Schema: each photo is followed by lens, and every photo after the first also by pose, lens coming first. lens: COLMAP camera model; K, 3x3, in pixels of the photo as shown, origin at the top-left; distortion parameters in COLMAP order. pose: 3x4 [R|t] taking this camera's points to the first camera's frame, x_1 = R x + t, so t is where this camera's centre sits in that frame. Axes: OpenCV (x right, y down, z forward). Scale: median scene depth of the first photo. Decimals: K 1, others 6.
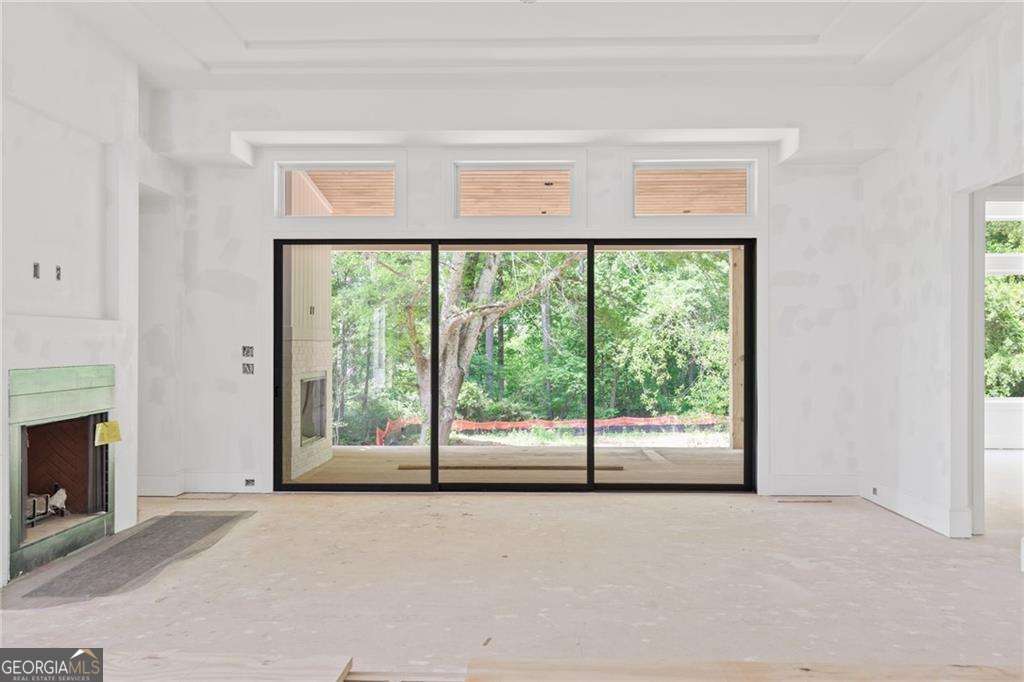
lens RADIAL K [[870.8, 0, 508.9], [0, 870.8, 341.7], [0, 0, 1]] dist [0.002749, 0.017743]
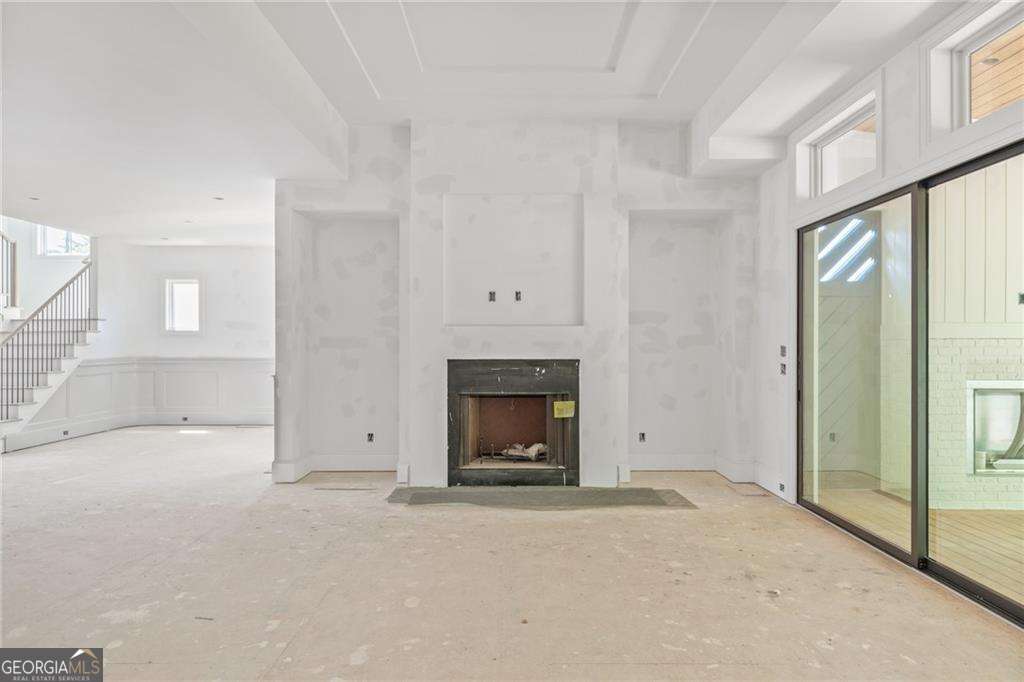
lens RADIAL K [[614.3, 0, 510.7], [0, 614.3, 343.7], [0, 0, 1]] dist [0.003111, -0.000364]
pose [[0.017753, -0.002341, -0.999840, 0.376207], [0.002356, 0.999995, -0.002300, 0.003697], [0.999840, -0.002315, 0.017758, 0.691328]]
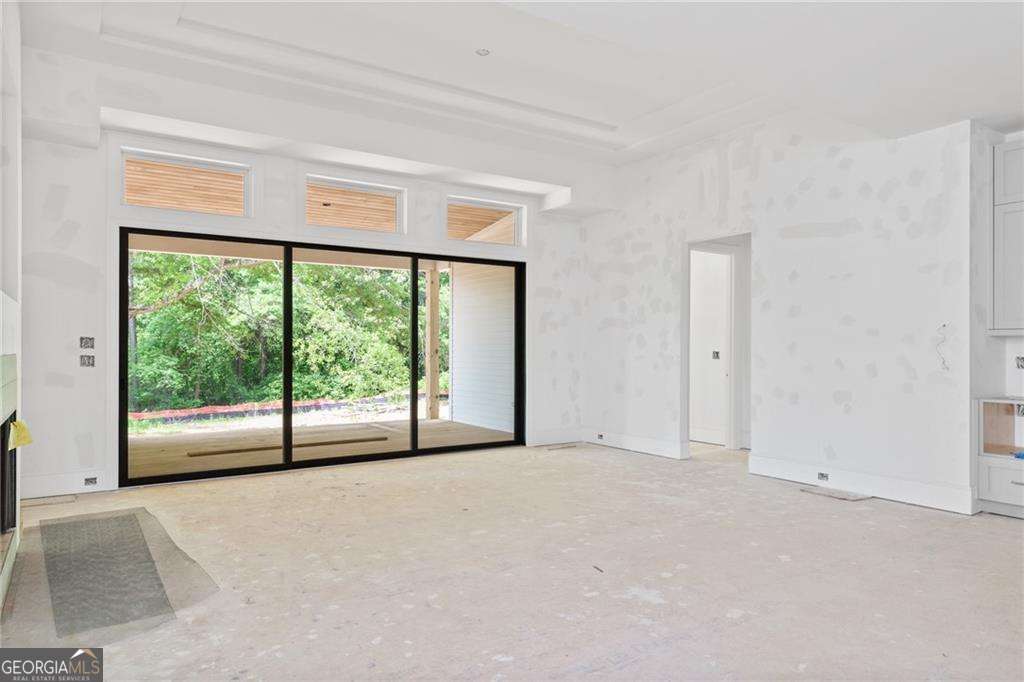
lens RADIAL K [[655.5, 0, 510.0], [0, 655.5, 343.2], [0, 0, 1]] dist [0.014453, -0.000373]
pose [[0.819806, 0.002912, 0.572634, -0.335510], [-0.001605, 0.999995, -0.002788, 0.013198], [-0.572640, 0.001367, 0.819806, 0.154917]]
